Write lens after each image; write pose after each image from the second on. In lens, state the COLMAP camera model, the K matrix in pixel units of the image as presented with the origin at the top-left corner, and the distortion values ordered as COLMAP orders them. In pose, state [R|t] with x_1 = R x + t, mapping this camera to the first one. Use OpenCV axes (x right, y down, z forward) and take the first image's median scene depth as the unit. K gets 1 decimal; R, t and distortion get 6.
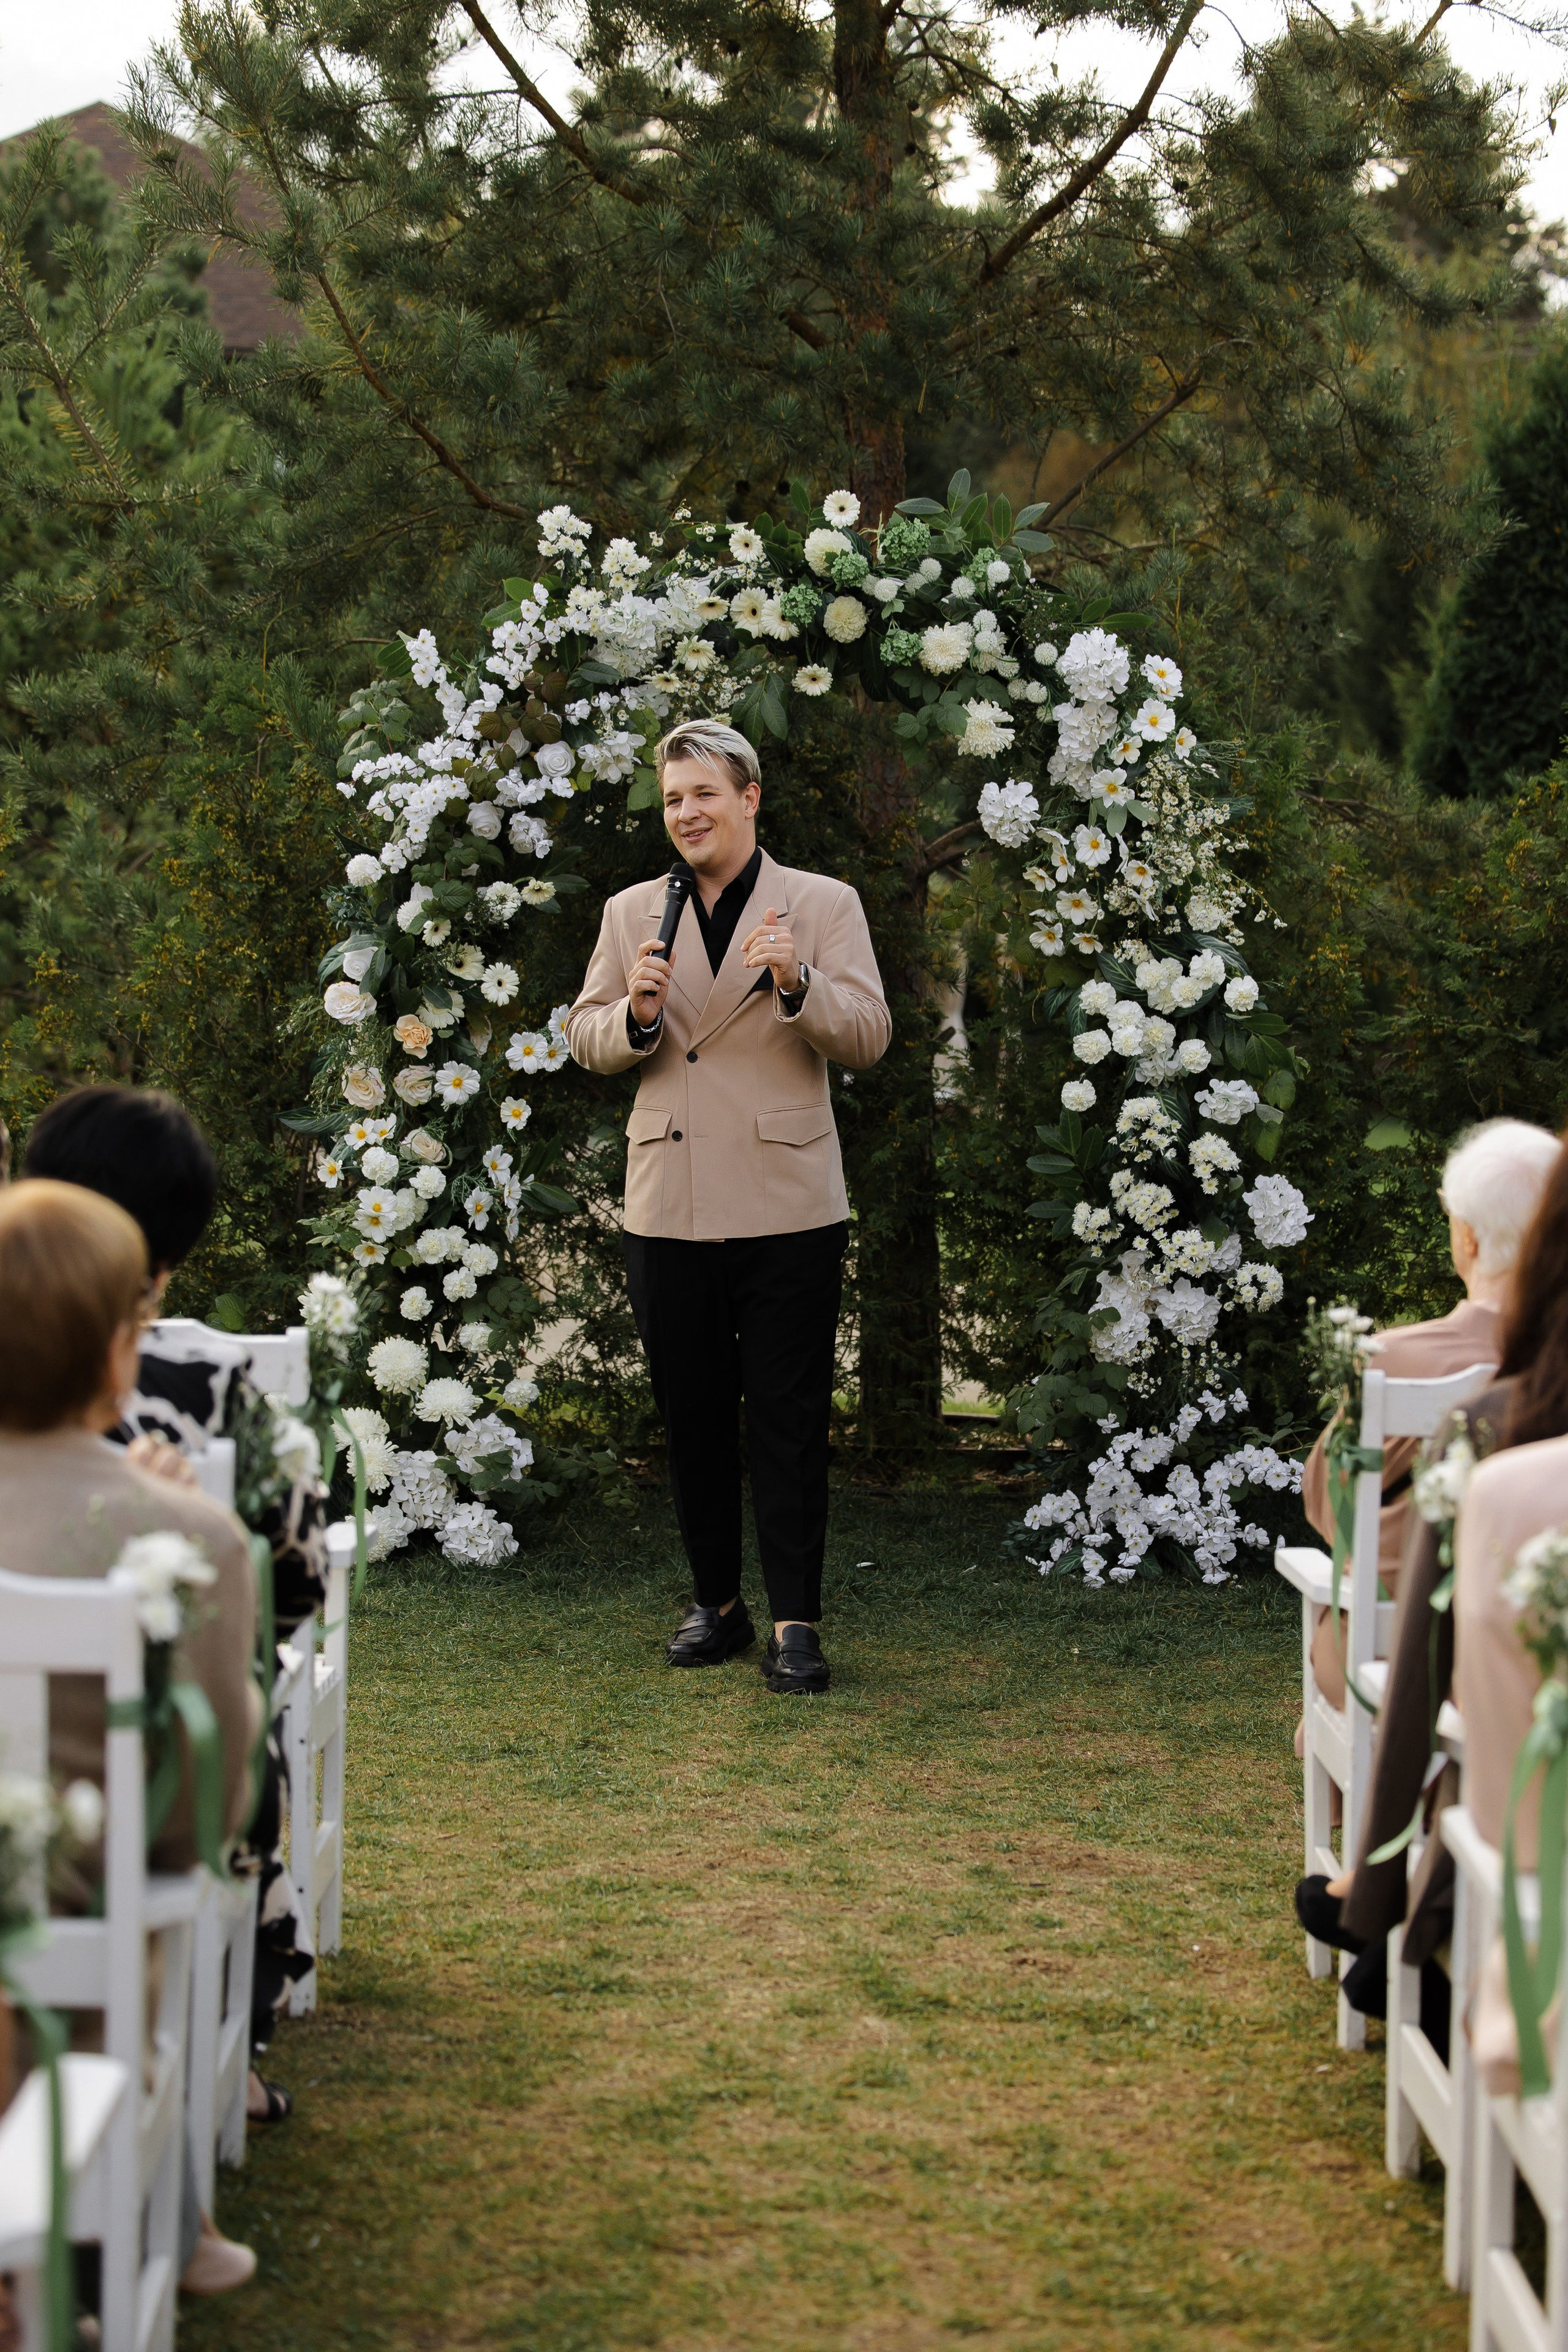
lens RADIAL K [[5105.4, 0, 797.8], [0, 5105.4, 1191.1], [0, 0, 1]] dist [-0.084626, 0.000000]
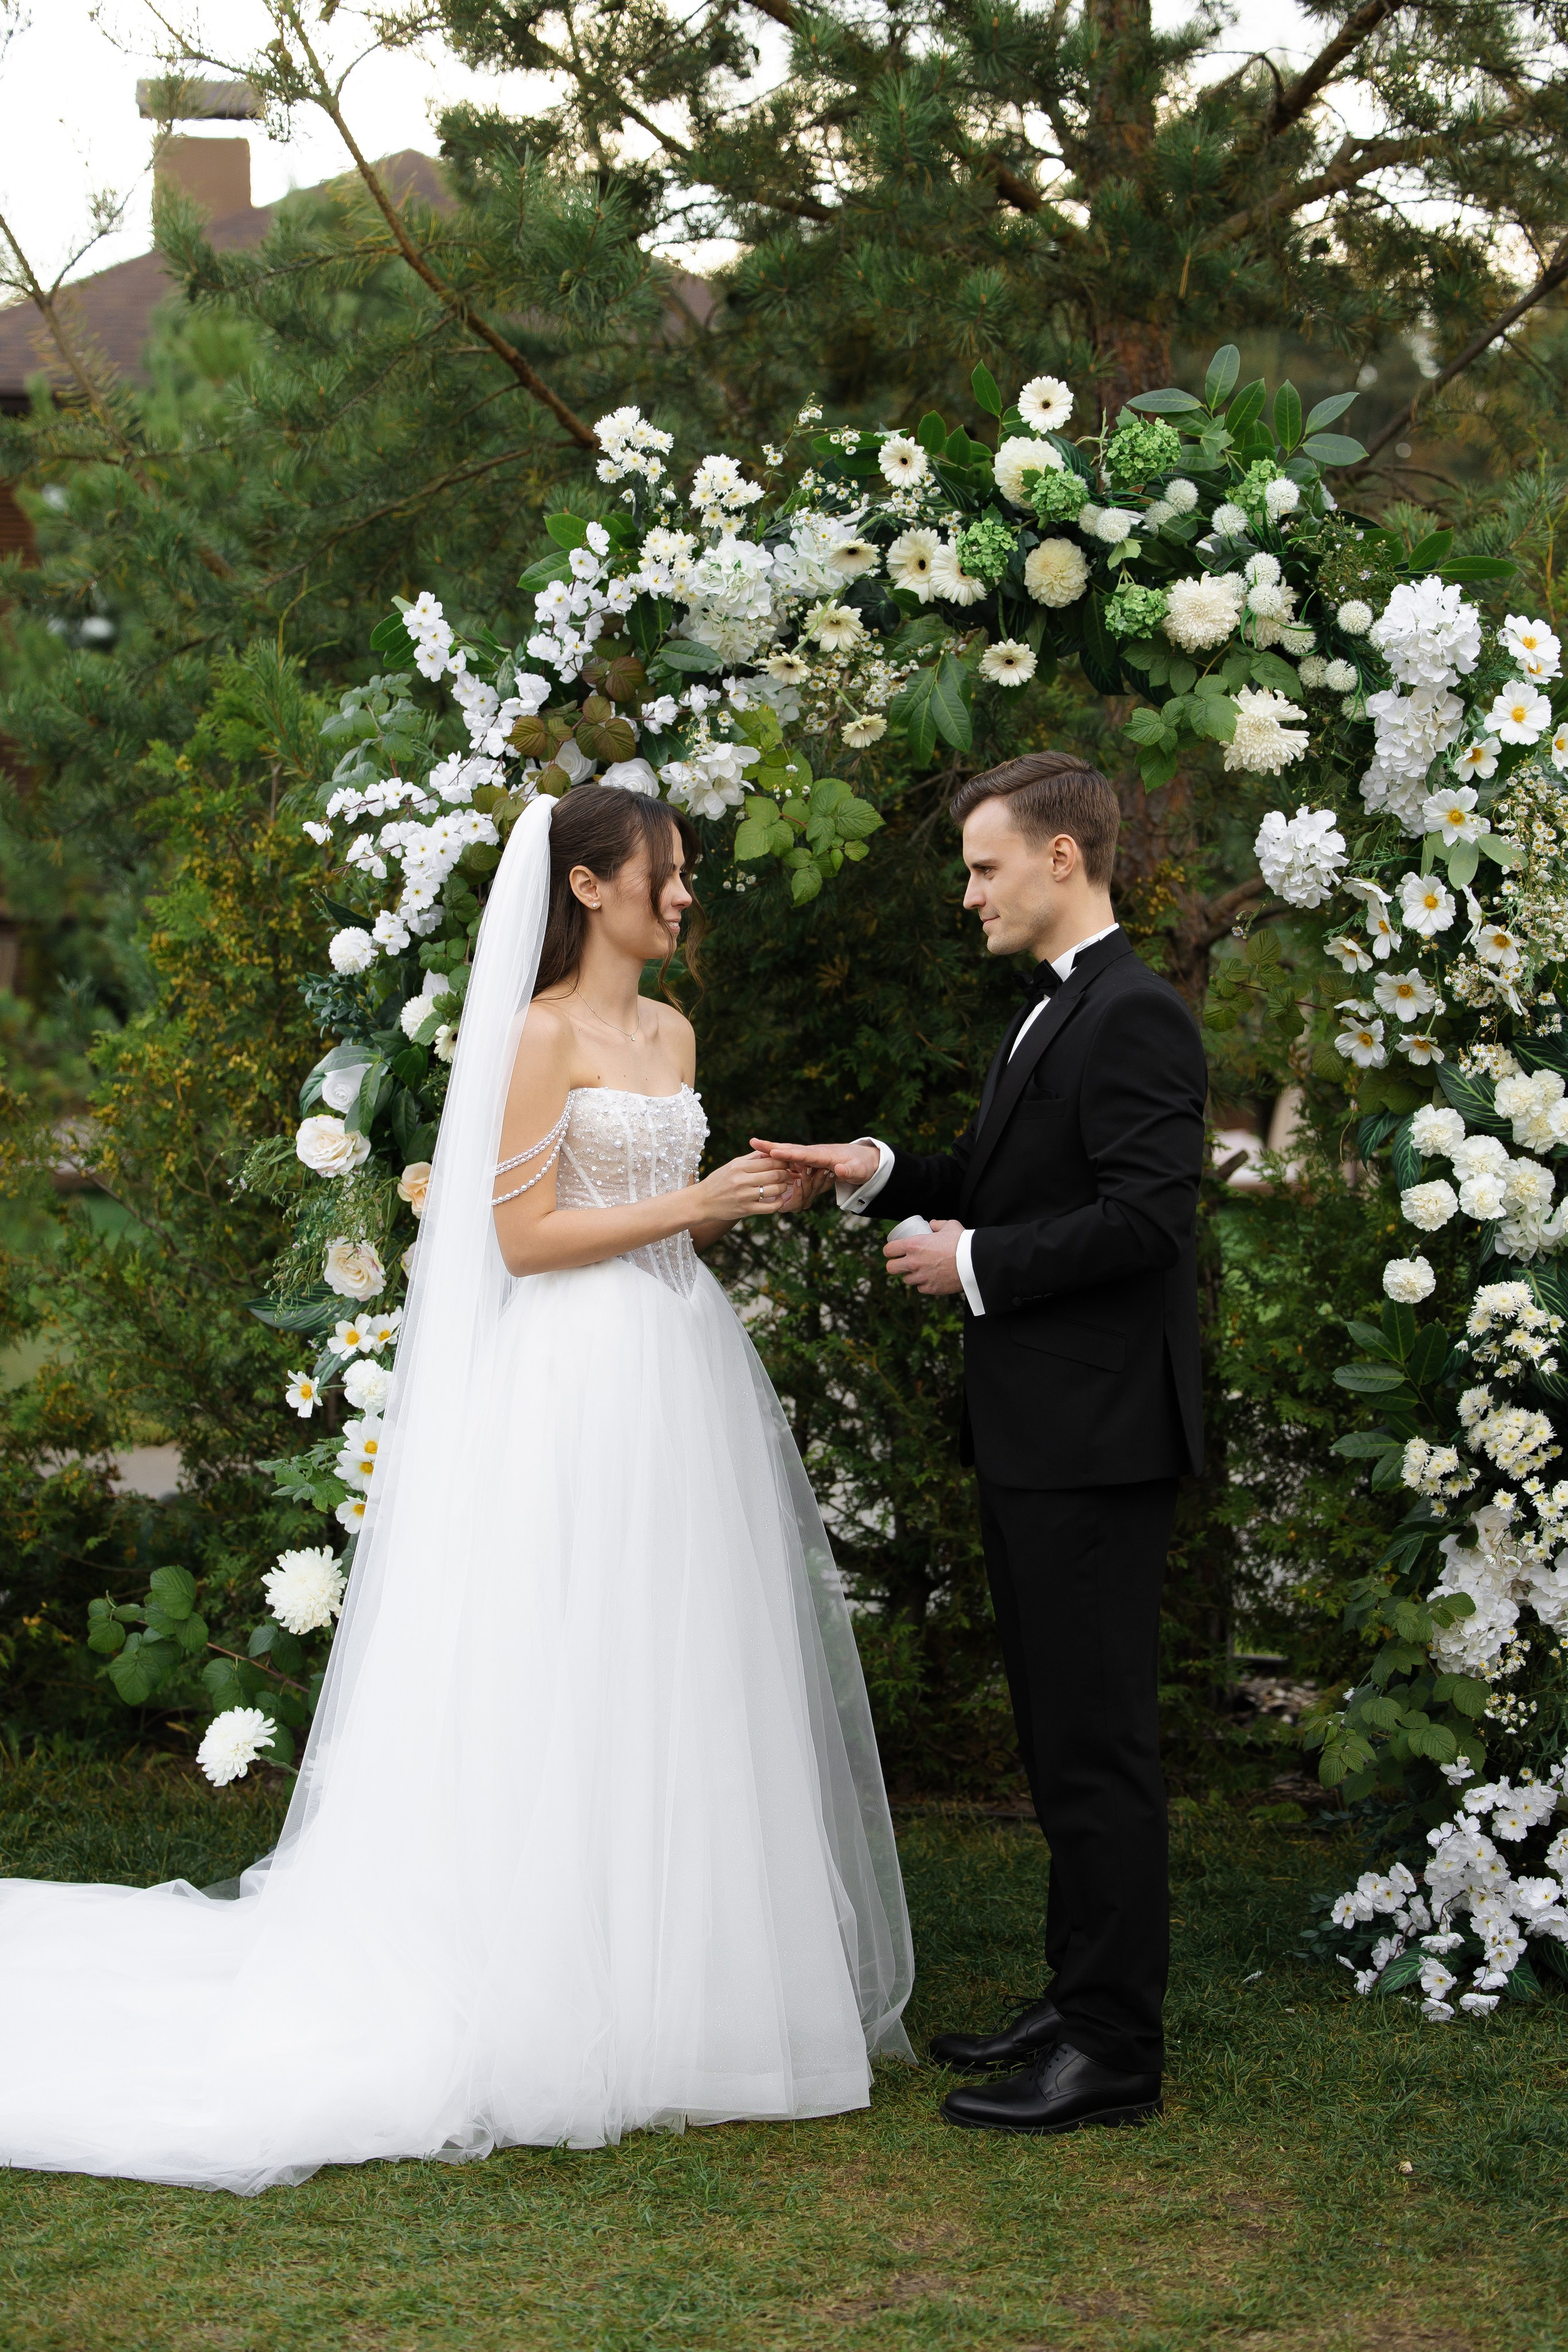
lens RADIAL K [[5105.4, 0, 763.9], [0, 5105.4, 1161.3], [0, 0, 1]] dist [-0.084626, 0.000000]
pose [[0.997041, -0.007064, -0.076545, 0.021940], [0.005801, 0.999843, -0.016719, -0.023353], [0.076651, 0.016225, 0.996926, 0.328282]]
